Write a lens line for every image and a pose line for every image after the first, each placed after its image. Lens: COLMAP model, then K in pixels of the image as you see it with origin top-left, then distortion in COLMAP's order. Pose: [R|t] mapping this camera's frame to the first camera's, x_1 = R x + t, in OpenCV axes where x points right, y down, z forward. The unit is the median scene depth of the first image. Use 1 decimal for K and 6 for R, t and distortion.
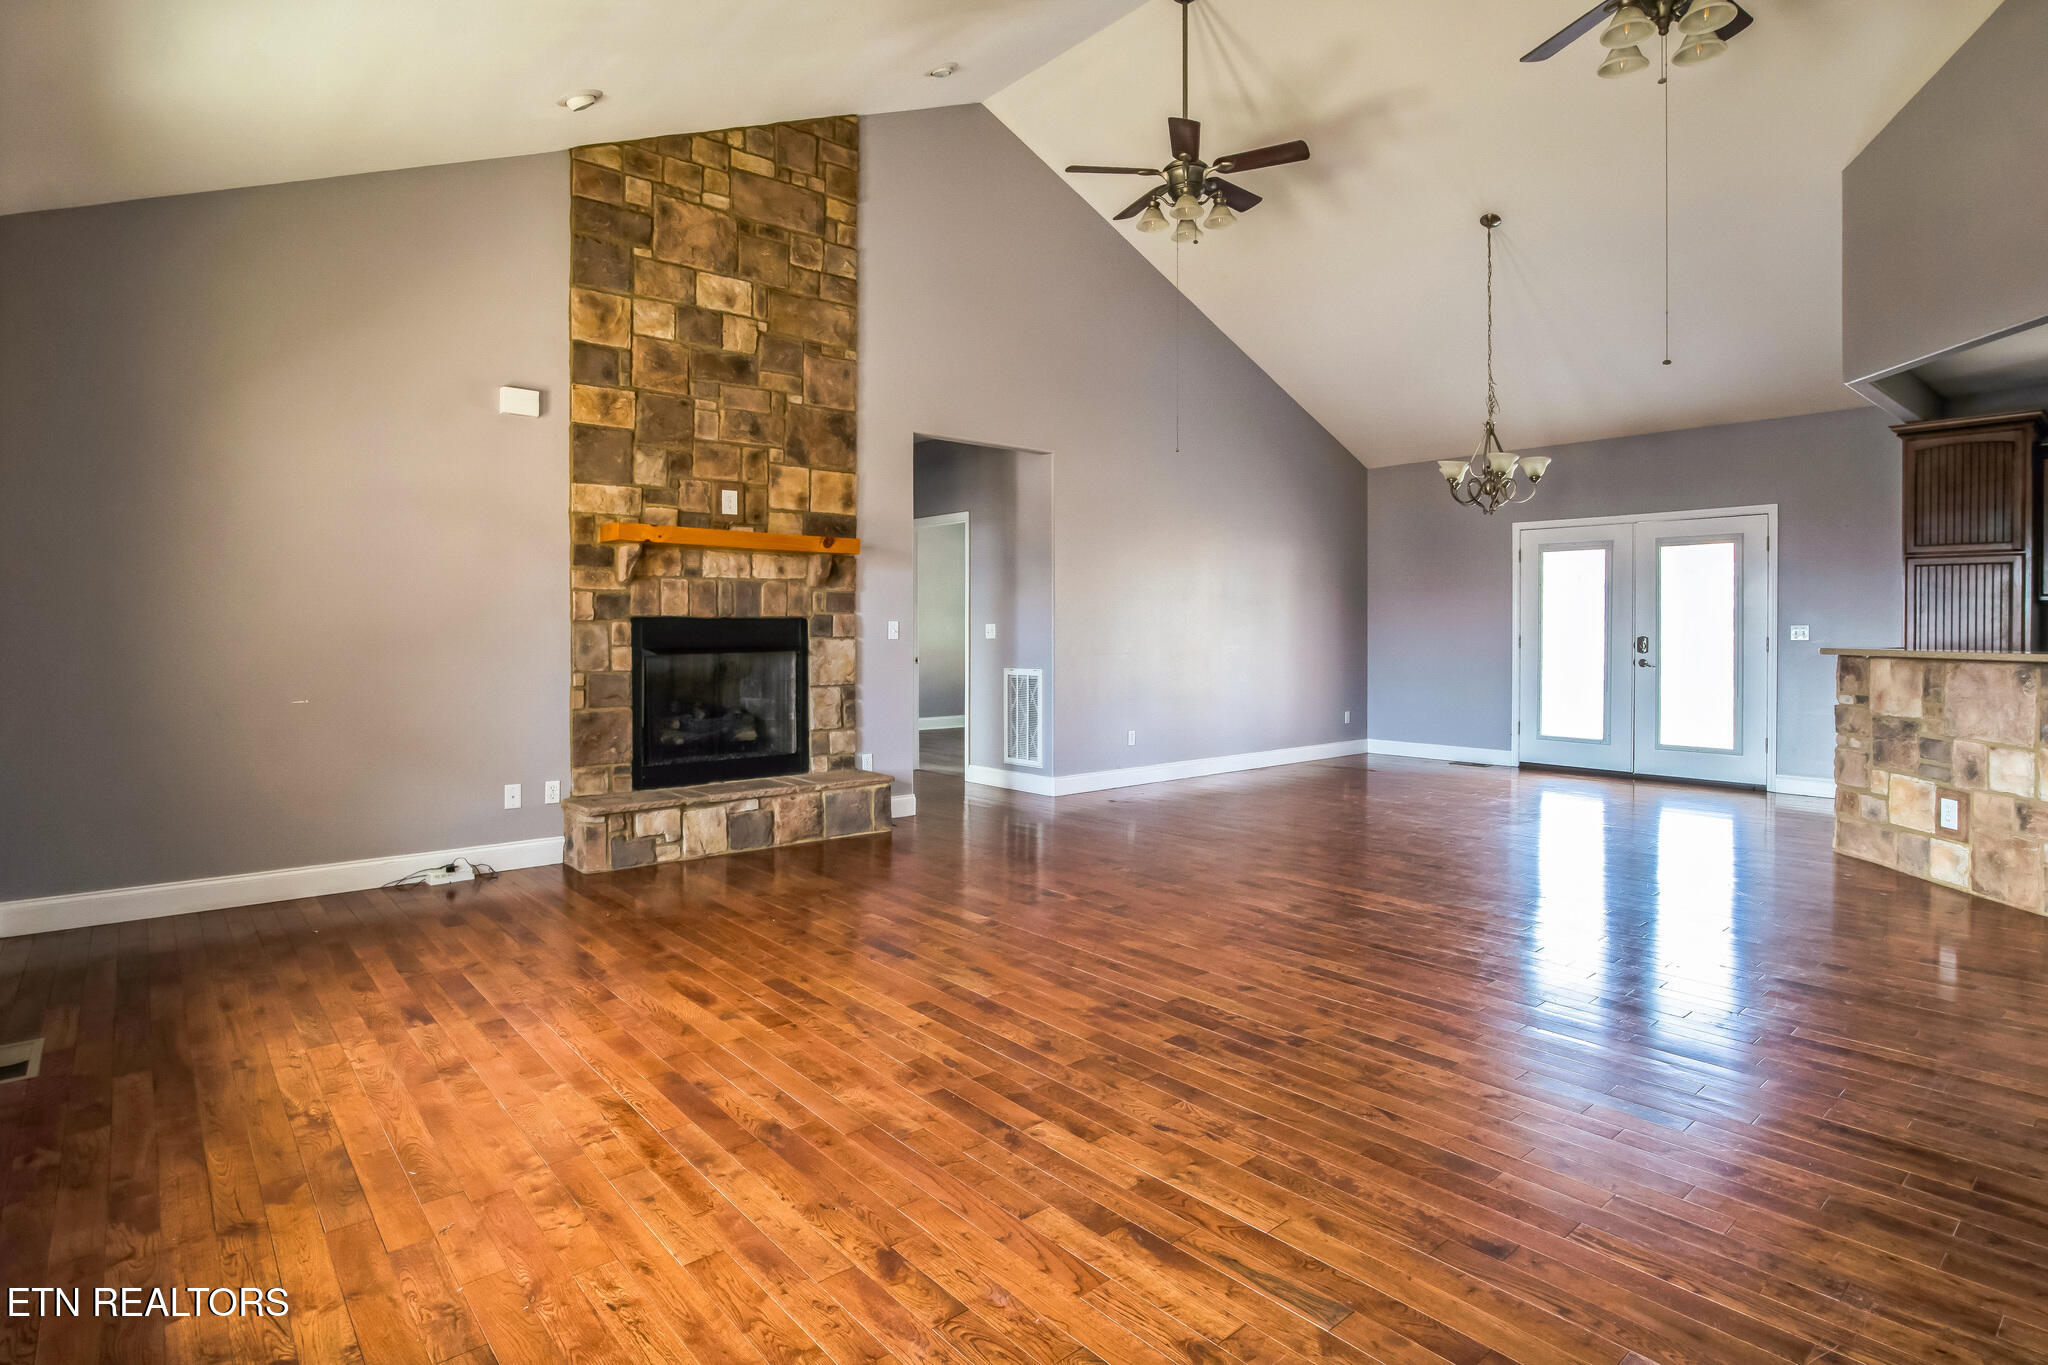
lens RADIAL K [[1052.5, 0, 1038.8], [0, 1052.5, 639.3], [0, 0, 1]] dist [-0.024680, 0.001786]
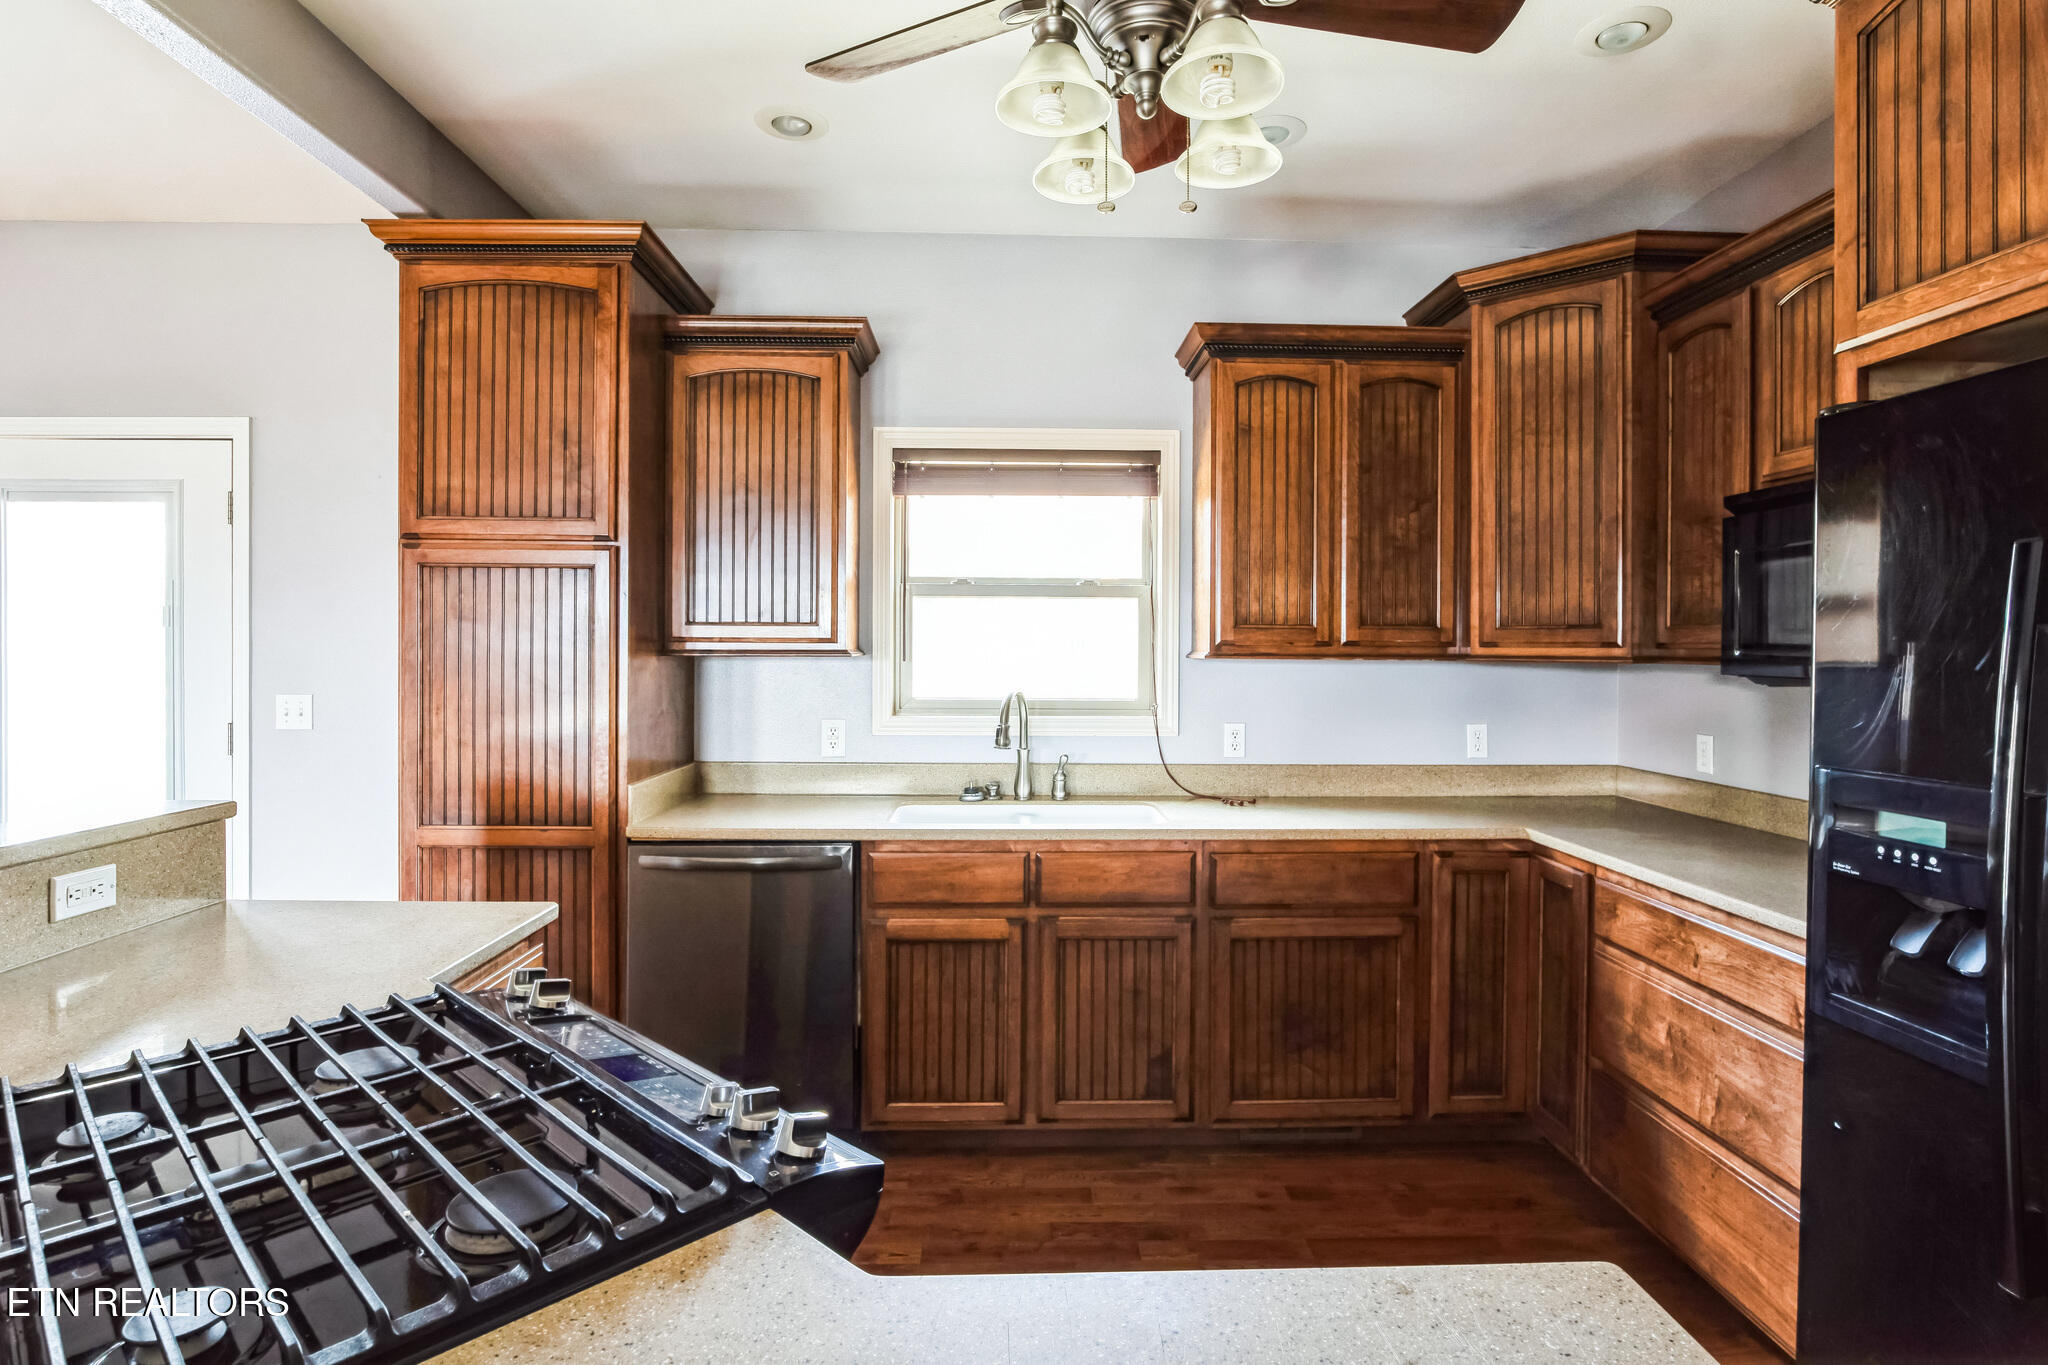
lens RADIAL K [[1052.5, 0, 1035.8], [0, 1052.5, 667.0], [0, 0, 1]] dist [-0.024680, 0.001786]
pose [[0.636625, -0.015186, 0.771024, 0.883713], [0.003255, 0.999850, 0.017005, -0.048419], [-0.771166, -0.008317, 0.636579, 0.703809]]
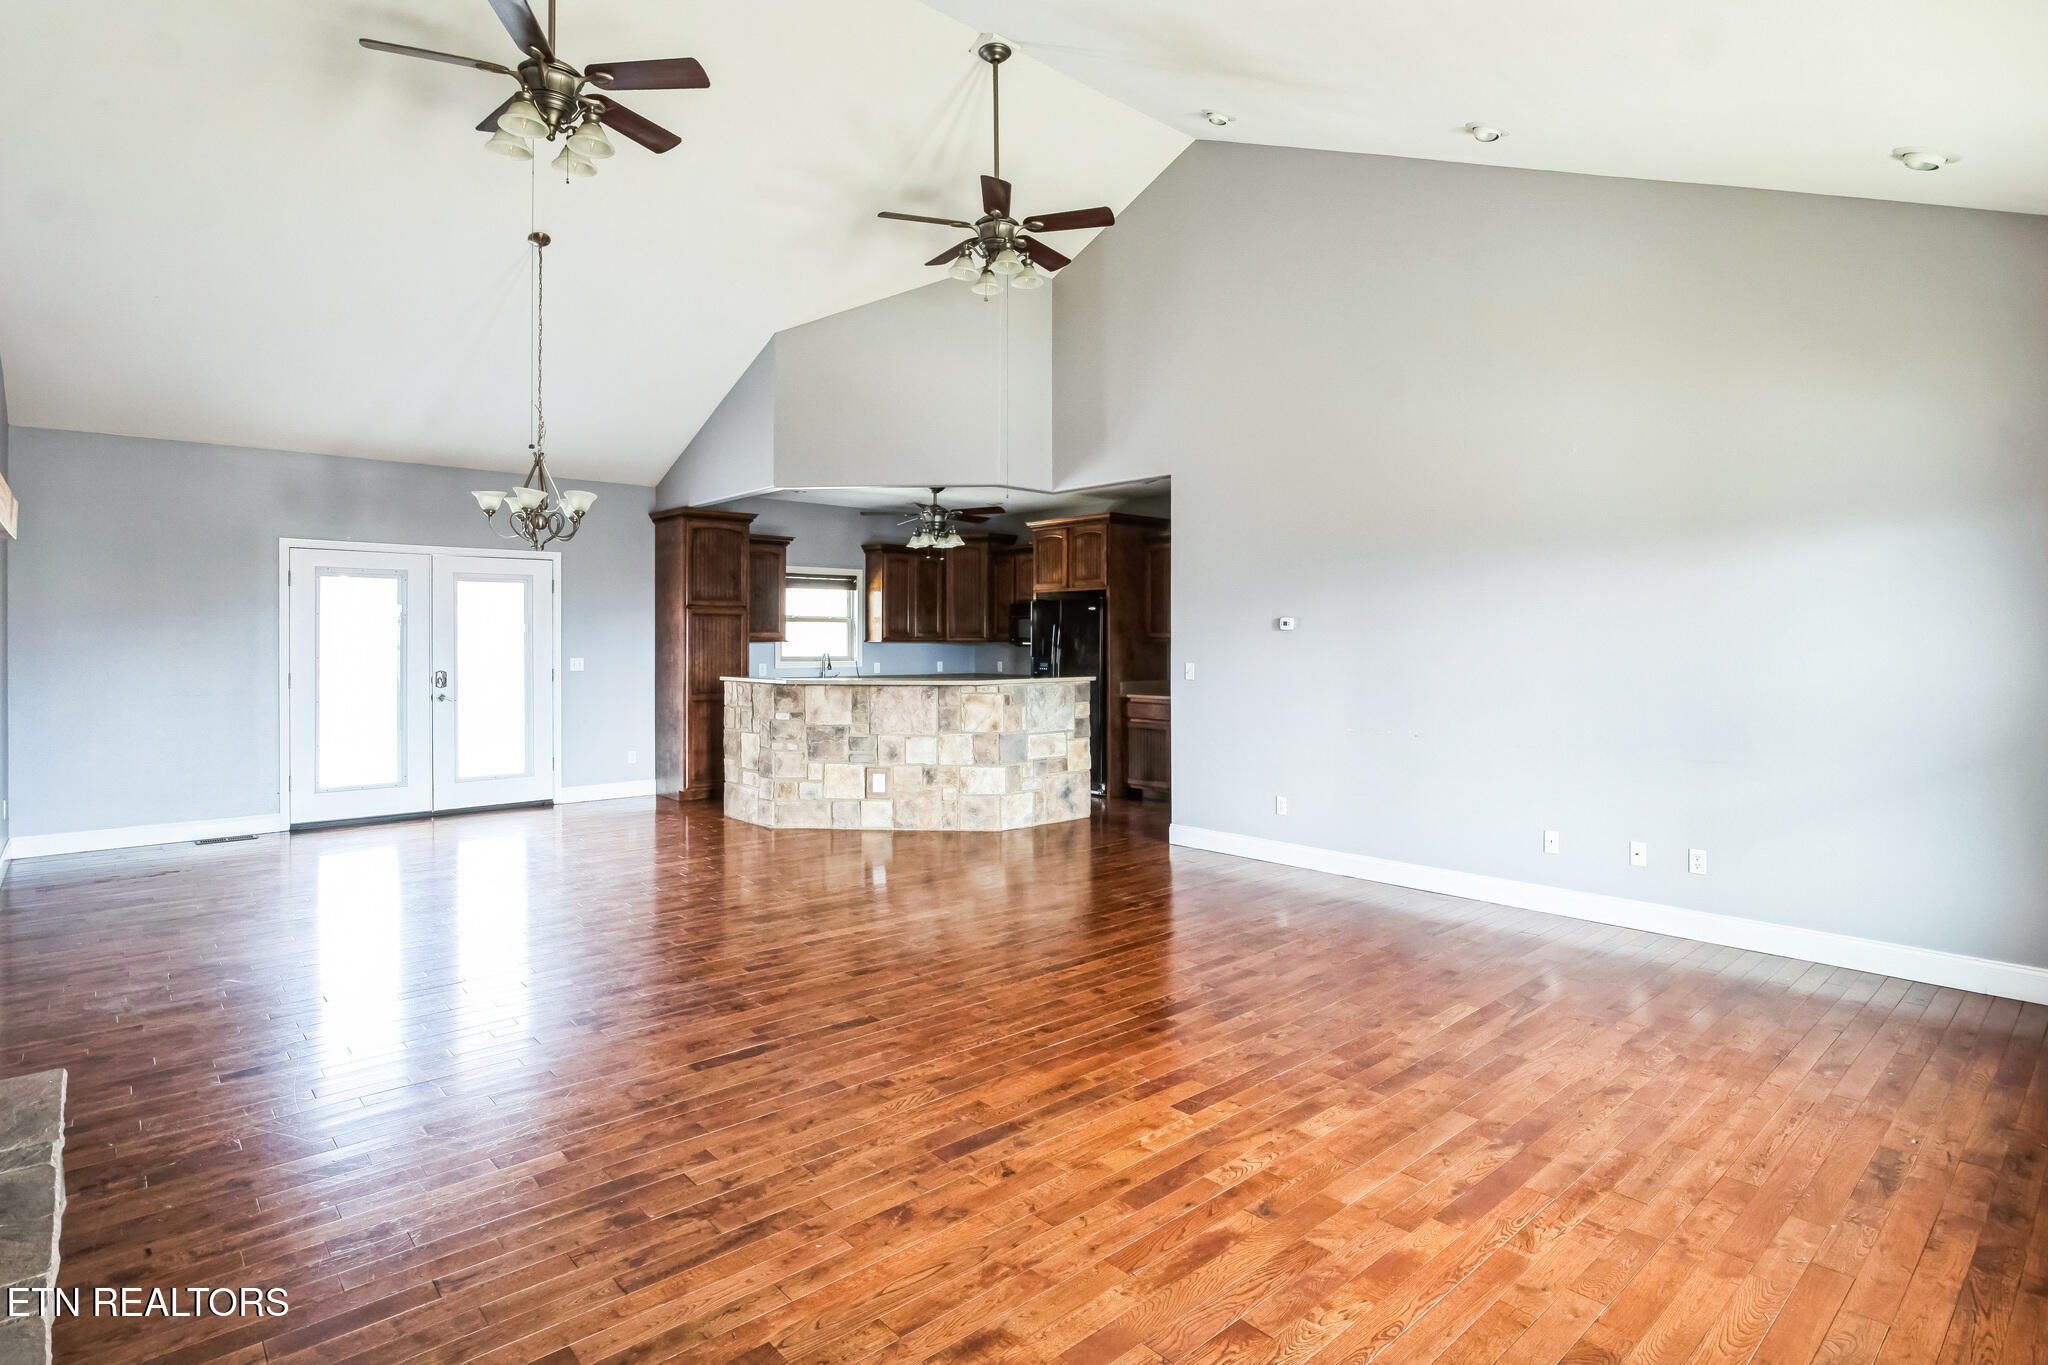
lens RADIAL K [[1052.5, 0, 1031.0], [0, 1052.5, 644.0], [0, 0, 1]] dist [-0.024680, 0.001786]
pose [[-0.016511, -0.005837, 0.999847, -0.686887], [0.008900, 0.999942, 0.005984, -0.047979], [-0.999824, 0.008997, -0.016458, 0.756761]]
